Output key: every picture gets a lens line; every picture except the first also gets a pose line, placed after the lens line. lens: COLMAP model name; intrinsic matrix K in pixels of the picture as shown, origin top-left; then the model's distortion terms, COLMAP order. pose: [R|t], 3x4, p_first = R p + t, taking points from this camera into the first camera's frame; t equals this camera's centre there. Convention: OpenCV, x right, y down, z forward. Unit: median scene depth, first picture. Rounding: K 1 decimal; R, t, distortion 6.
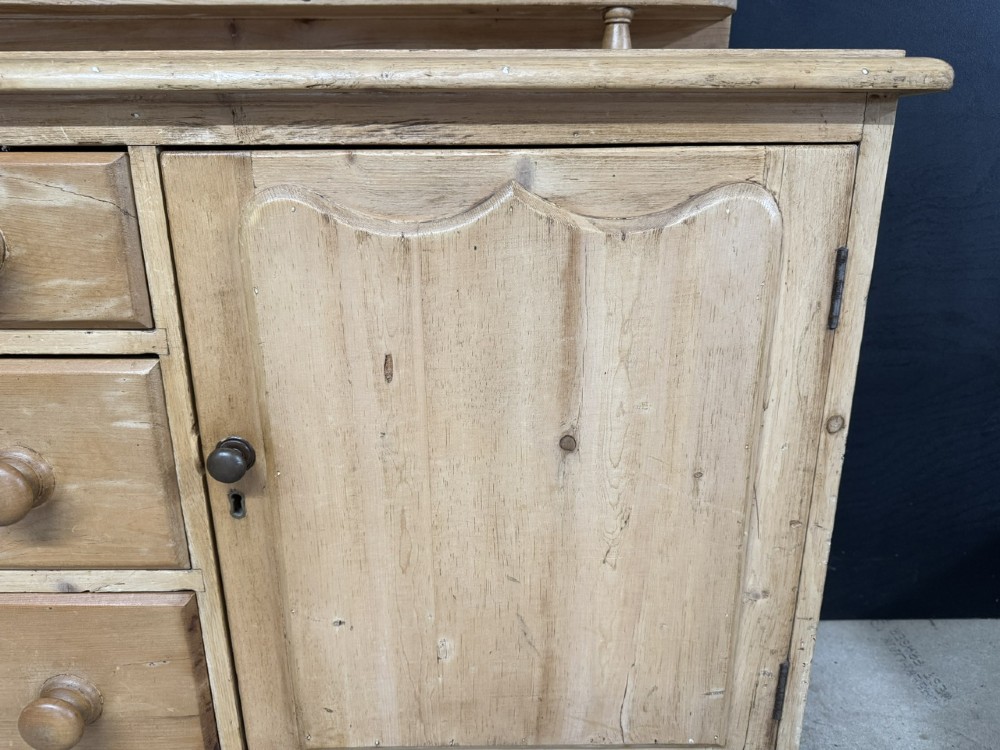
lens RADIAL K [[725.4, 0, 507.6], [0, 725.4, 383.0], [0, 0, 1]] dist [0.051787, -0.074740]
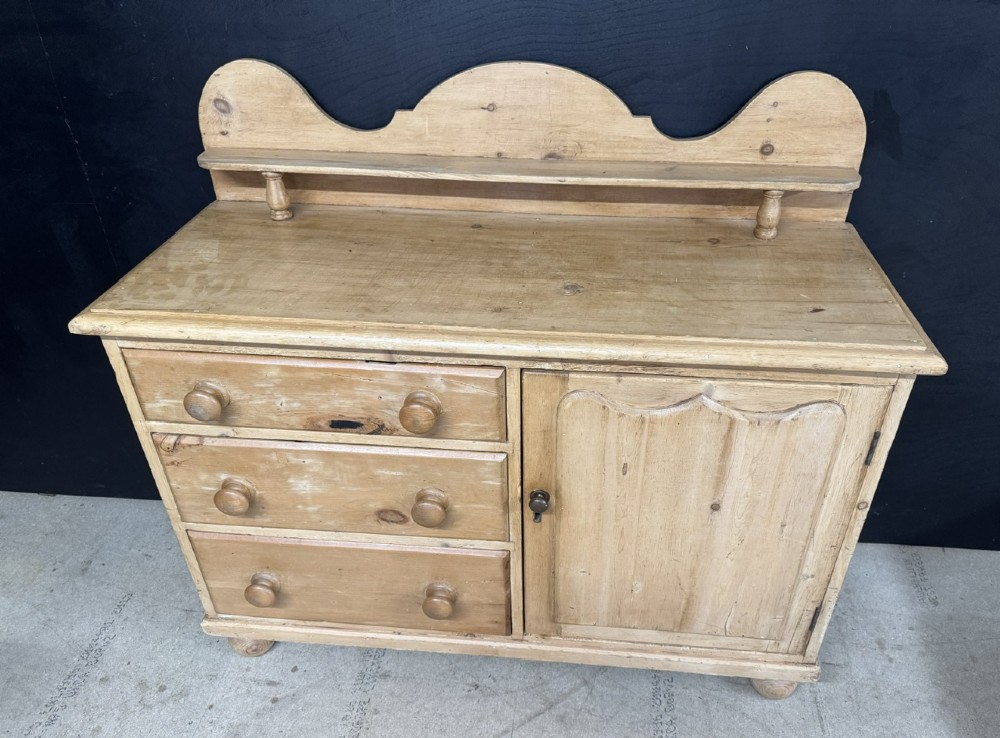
lens RADIAL K [[765.8, 0, 525.7], [0, 765.8, 410.3], [0, 0, 1]] dist [0.072668, -0.122075]
pose [[0.994813, 0.059099, -0.082794, -0.263321], [-0.030565, 0.949971, 0.310839, -0.780009], [0.097022, -0.306696, 0.946850, -0.895239]]
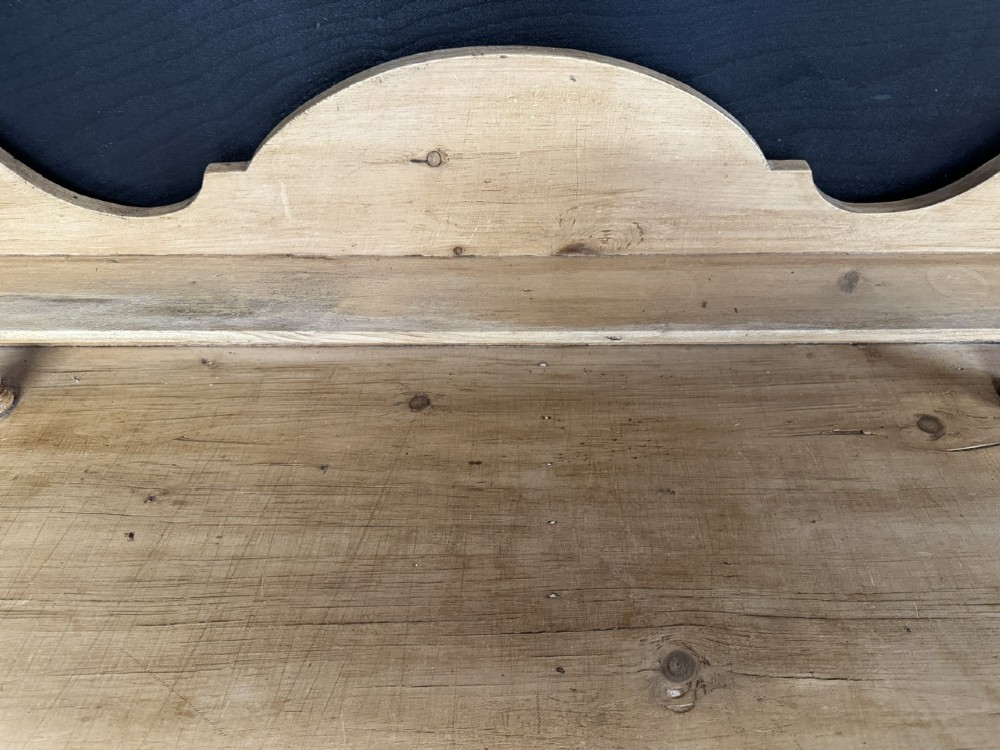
lens RADIAL K [[725.4, 0, 498.2], [0, 725.4, 376.2], [0, 0, 1]] dist [0.051787, -0.074740]
pose [[0.999875, 0.002395, -0.015628, -0.507848], [0.005315, 0.880021, 0.474905, -1.100740], [0.014890, -0.474928, 0.879898, 0.579239]]
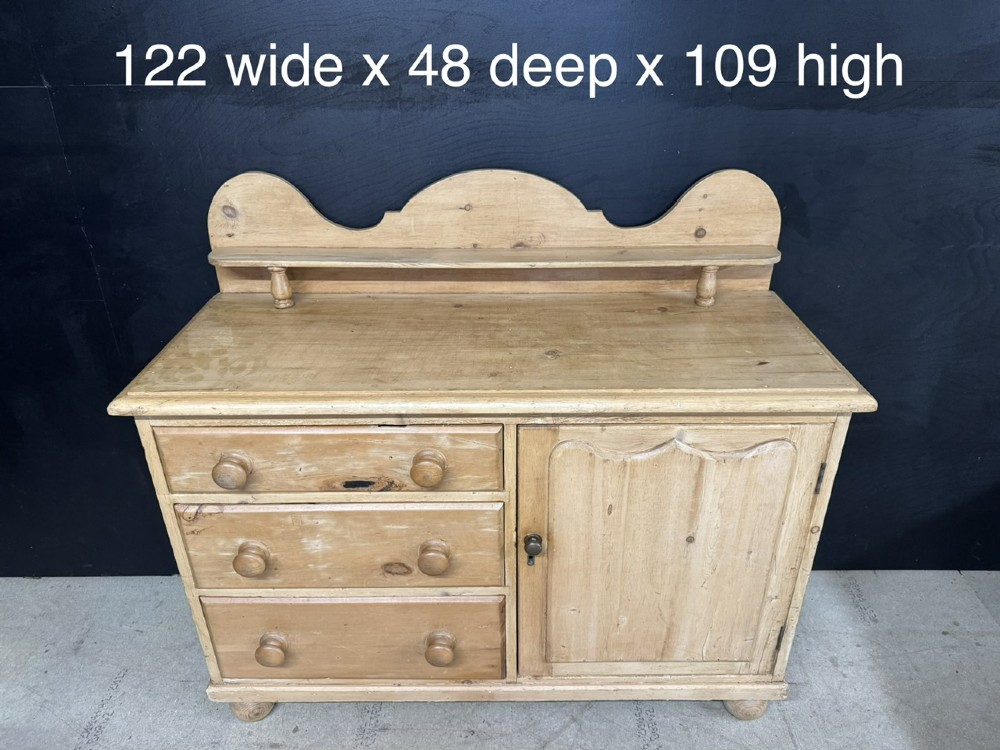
lens RADIAL K [[725.4, 0, 500.4], [0, 725.4, 381.5], [0, 0, 1]] dist [0.051787, -0.074740]
pose [[0.999921, -0.000555, -0.012530, -0.457370], [0.002840, 0.983101, 0.183042, -0.783591], [0.012217, -0.183063, 0.983025, -1.060296]]
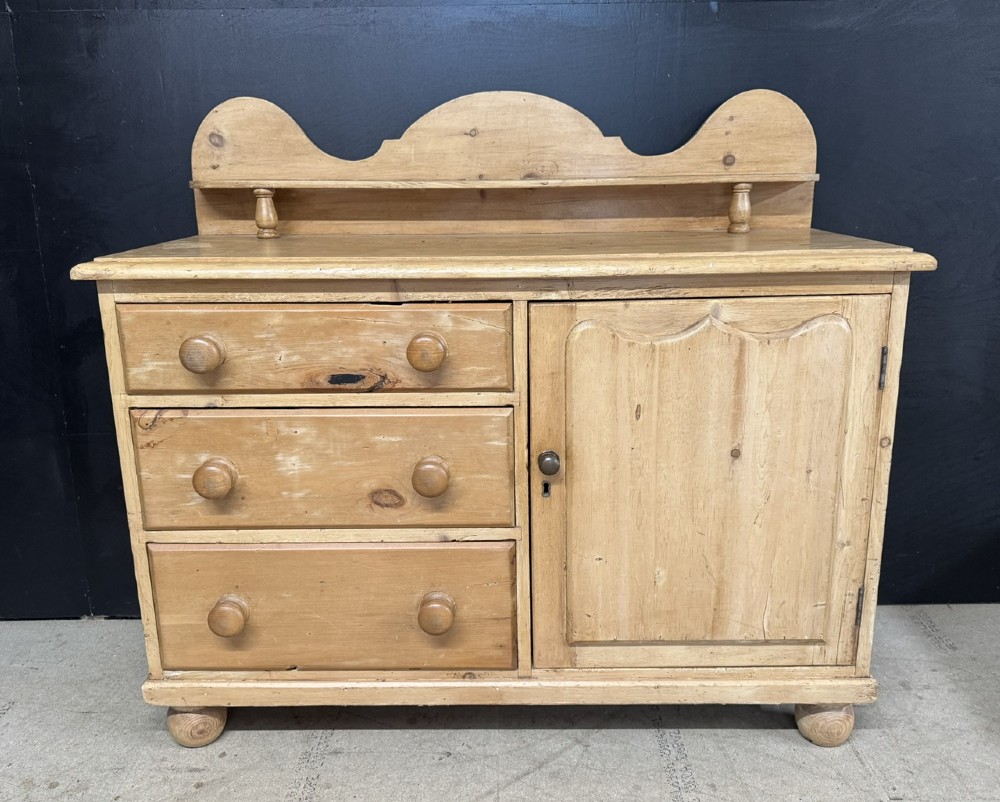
lens RADIAL K [[884.8, 0, 494.0], [0, 884.8, 391.3], [0, 0, 1]] dist [0.088657, -0.150772]
pose [[0.999559, -0.007067, -0.028854, -0.459464], [0.005435, 0.998401, -0.056268, 0.051410], [0.029205, 0.056087, 0.997999, -1.258736]]
